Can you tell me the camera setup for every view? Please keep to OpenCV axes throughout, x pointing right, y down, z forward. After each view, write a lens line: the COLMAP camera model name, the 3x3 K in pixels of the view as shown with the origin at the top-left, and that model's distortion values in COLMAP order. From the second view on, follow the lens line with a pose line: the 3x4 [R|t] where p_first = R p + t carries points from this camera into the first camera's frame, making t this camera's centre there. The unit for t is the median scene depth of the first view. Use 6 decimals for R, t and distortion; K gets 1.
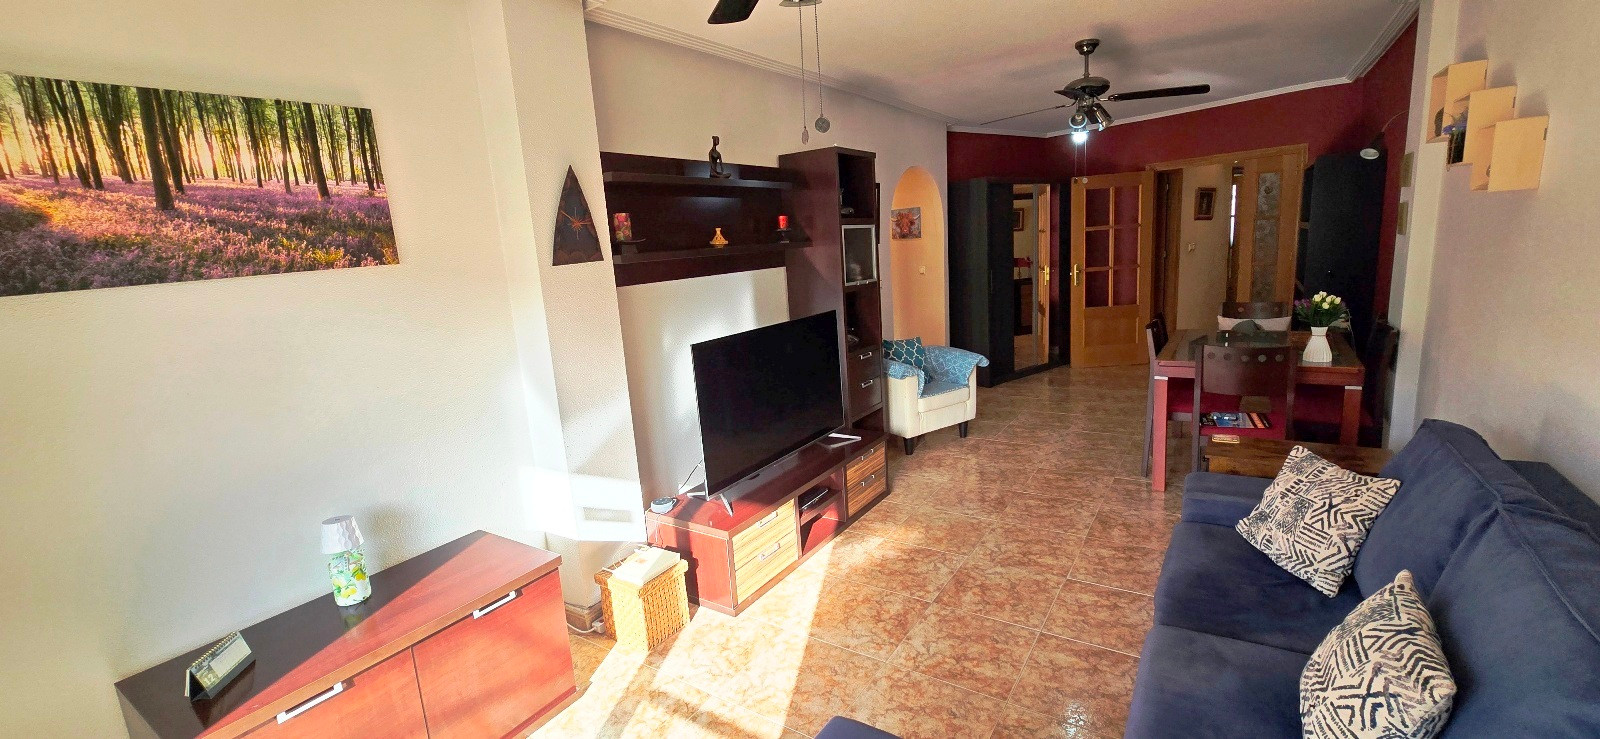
lens RADIAL K [[647.6, 0, 806.5], [0, 647.6, 373.7], [0, 0, 1]] dist [-0.004556, 0.001932]
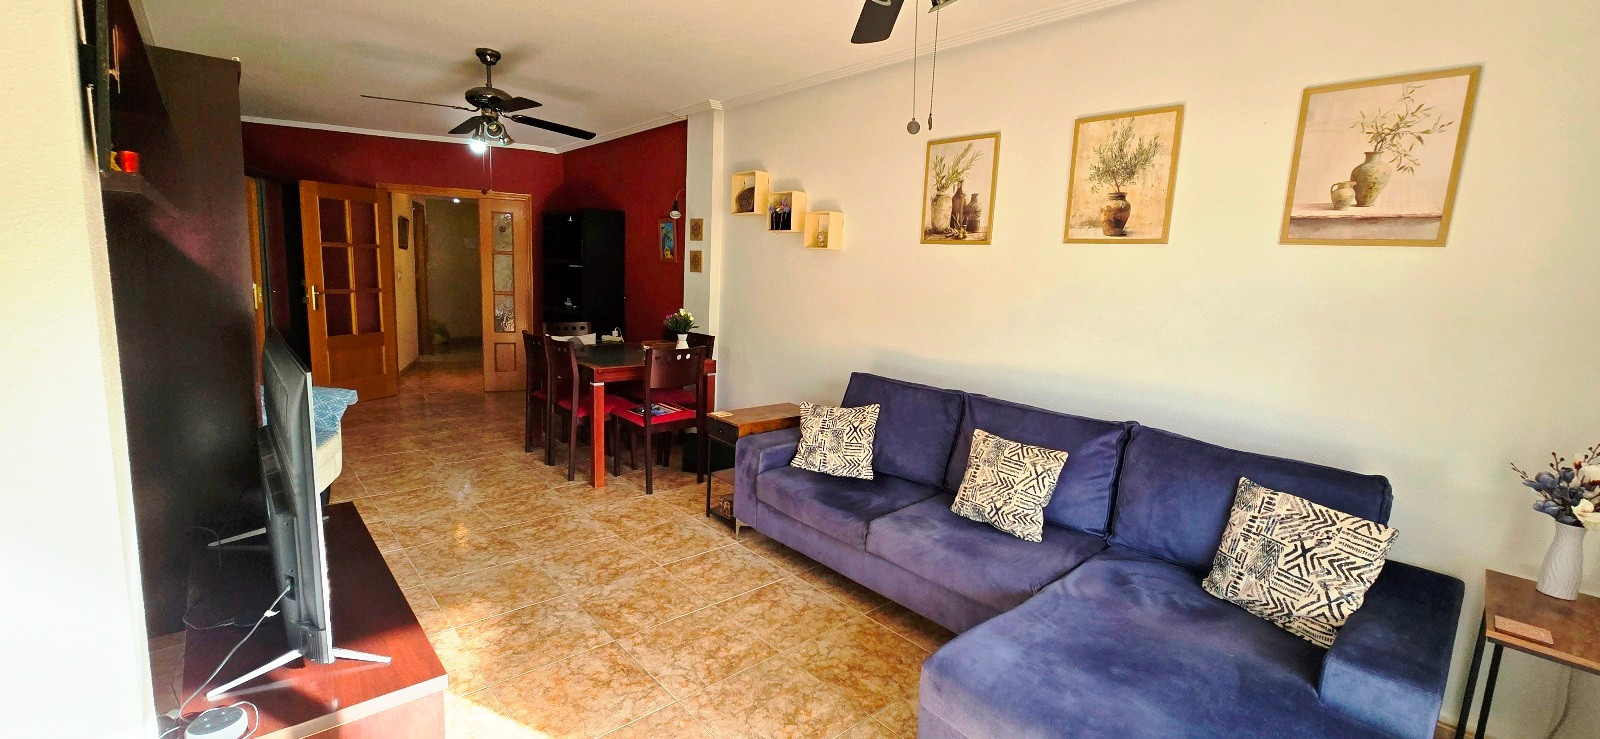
lens RADIAL K [[647.6, 0, 803.4], [0, 647.6, 371.4], [0, 0, 1]] dist [-0.004556, 0.001932]
pose [[0.266027, -0.073430, 0.961165, -0.481571], [0.134804, 0.990131, 0.038333, -0.011421], [-0.954493, 0.119371, 0.273300, 0.392660]]
